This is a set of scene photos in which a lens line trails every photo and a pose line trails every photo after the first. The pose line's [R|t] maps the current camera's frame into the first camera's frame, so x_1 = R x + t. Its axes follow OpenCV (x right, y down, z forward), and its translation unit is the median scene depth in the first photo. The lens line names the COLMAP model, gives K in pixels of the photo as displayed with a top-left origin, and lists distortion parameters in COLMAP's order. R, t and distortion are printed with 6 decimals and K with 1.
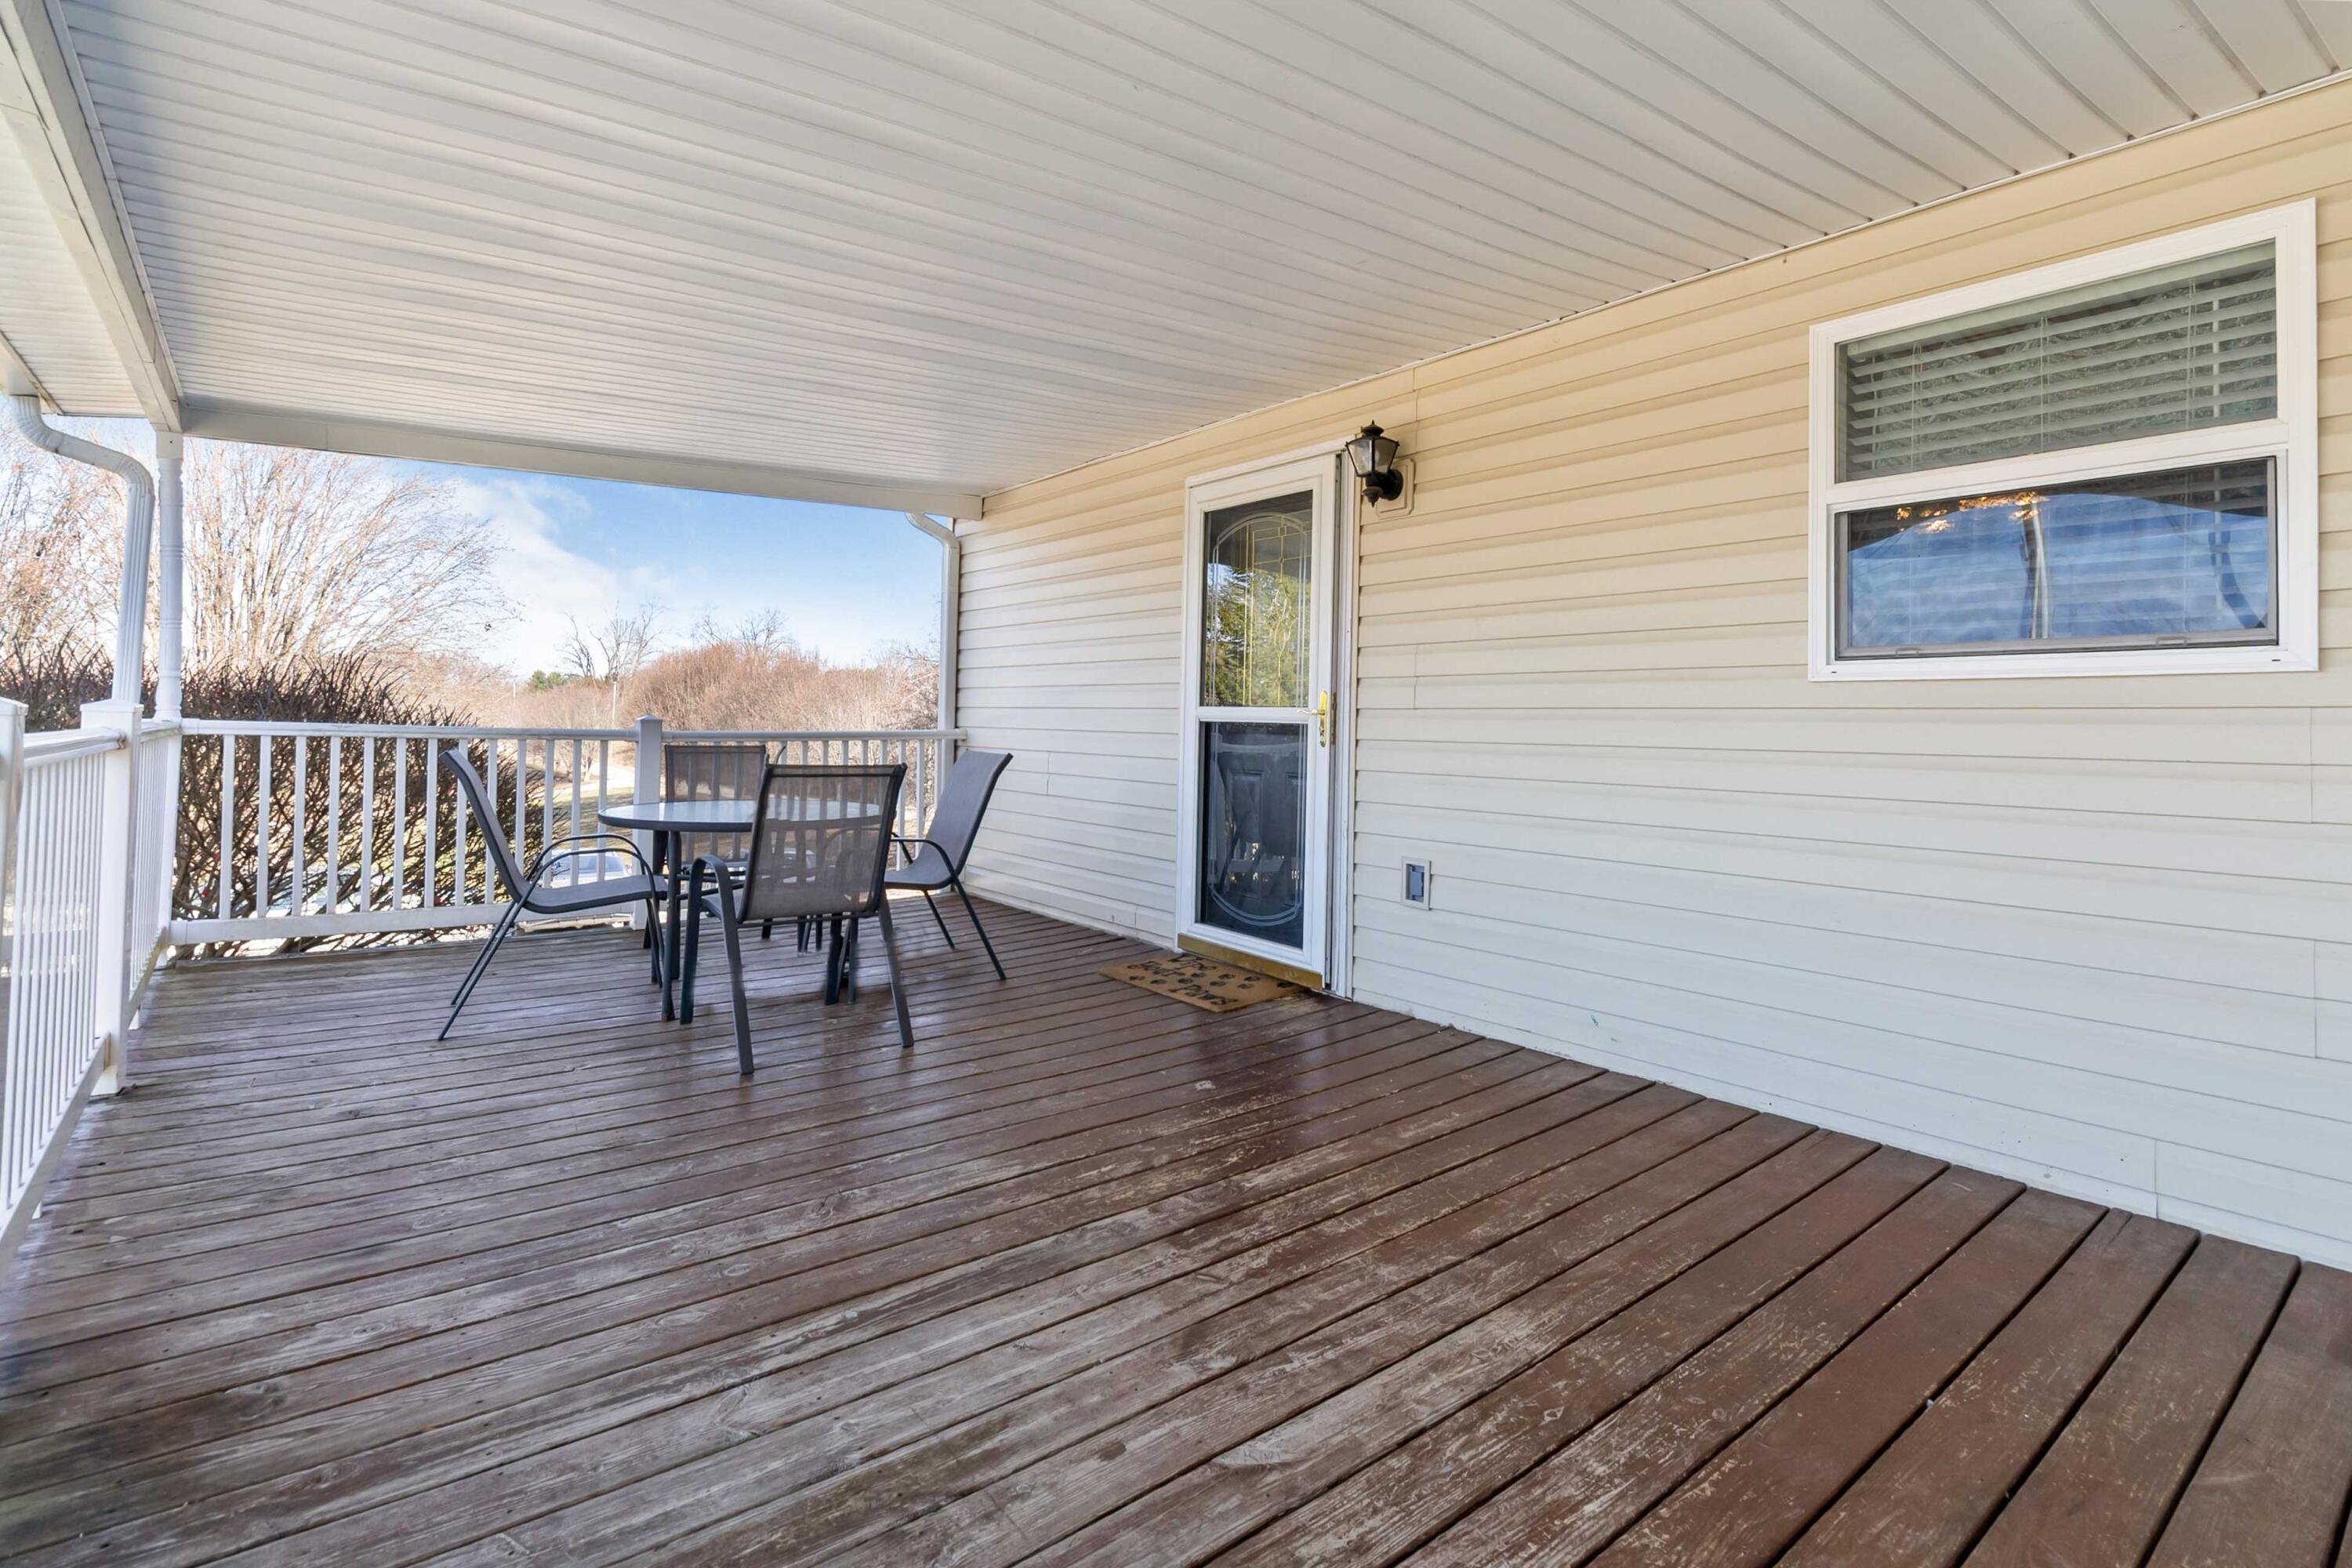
lens RADIAL K [[1112.7, 0, 1174.1], [0, 1112.7, 730.0], [0, 0, 1]] dist [0.000526, -0.000141]
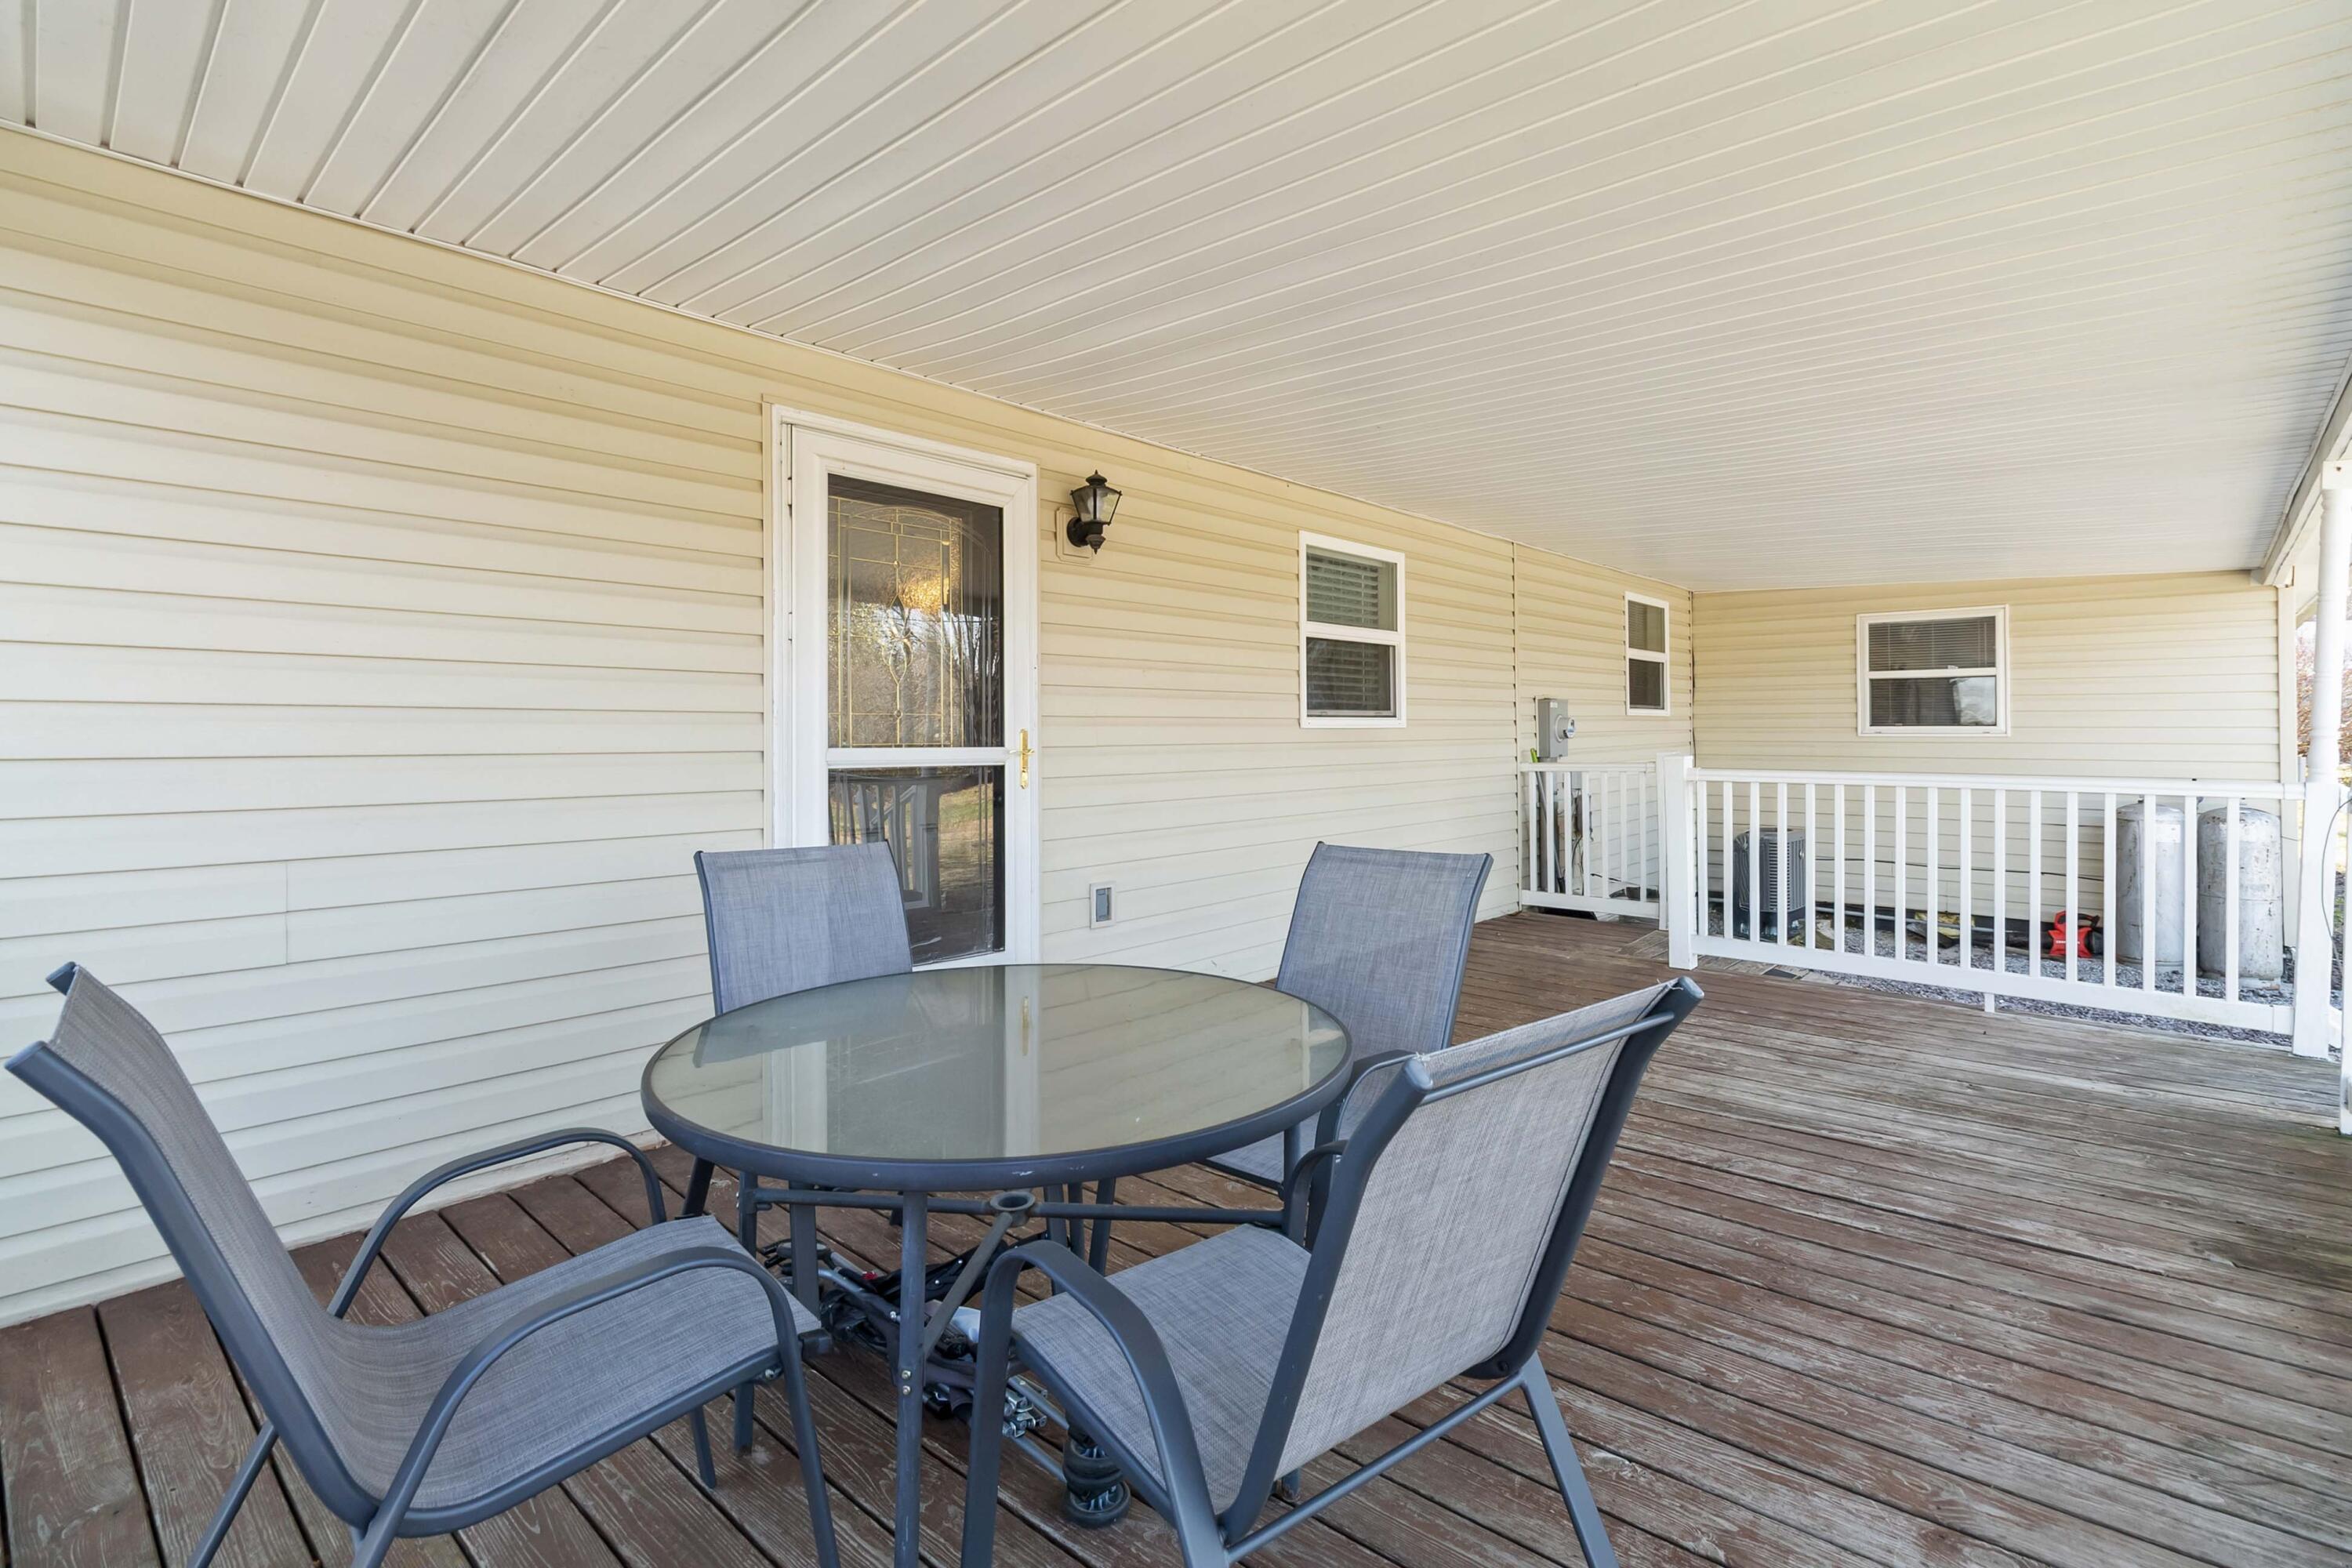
lens RADIAL K [[1112.7, 0, 1174.1], [0, 1112.7, 730.0], [0, 0, 1]] dist [0.000526, -0.000141]
pose [[-0.159513, -0.013741, 0.987100, -1.594768], [0.007851, 0.999854, 0.015187, -0.091968], [-0.987165, 0.010172, -0.159381, 2.007159]]
